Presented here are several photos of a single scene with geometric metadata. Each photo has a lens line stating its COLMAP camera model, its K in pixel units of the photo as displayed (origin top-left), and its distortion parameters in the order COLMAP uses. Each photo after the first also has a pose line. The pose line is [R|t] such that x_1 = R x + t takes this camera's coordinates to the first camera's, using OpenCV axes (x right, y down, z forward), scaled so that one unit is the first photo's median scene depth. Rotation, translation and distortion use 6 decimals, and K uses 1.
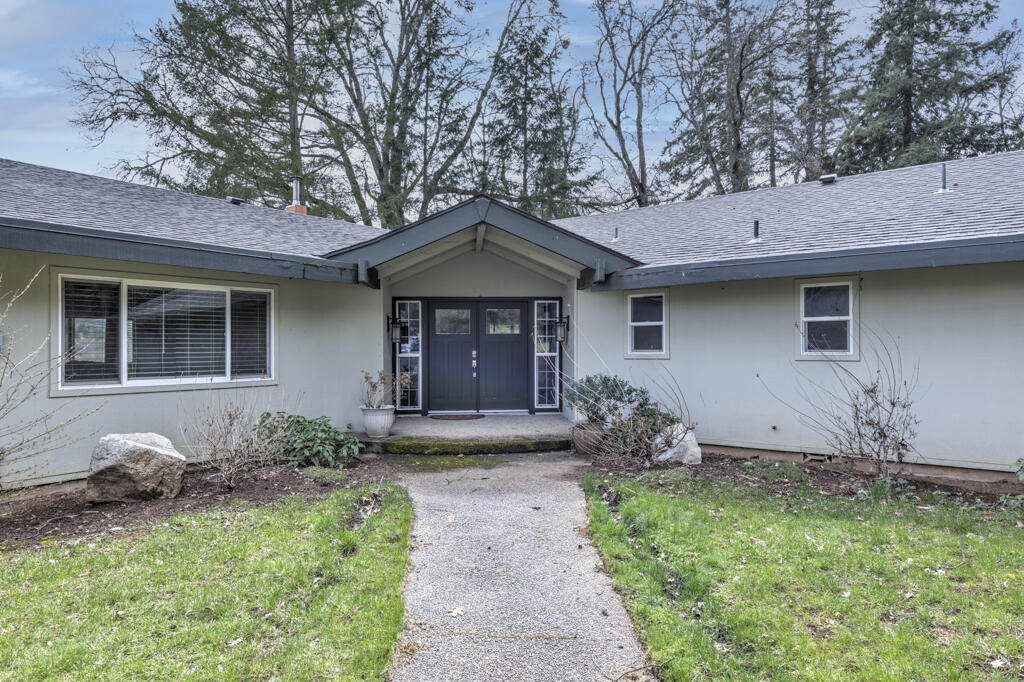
lens RADIAL K [[642.1, 0, 512.0], [0, 642.1, 341.0], [0, 0, 1]] dist [0.000589, 0.000291]
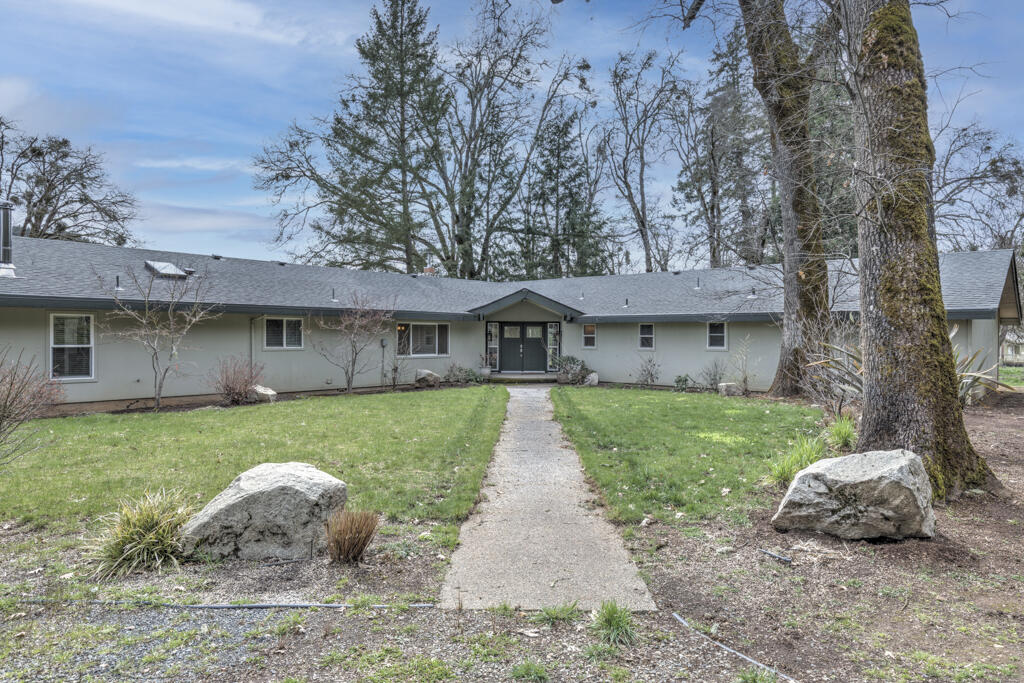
lens RADIAL K [[642.1, 0, 512.0], [0, 642.1, 341.5], [0, 0, 1]] dist [0.000589, 0.000291]
pose [[0.997460, 0.010452, -0.070461, 0.081834], [-0.008945, 0.999725, 0.021667, -0.054770], [0.070668, -0.020982, 0.997279, -1.527368]]
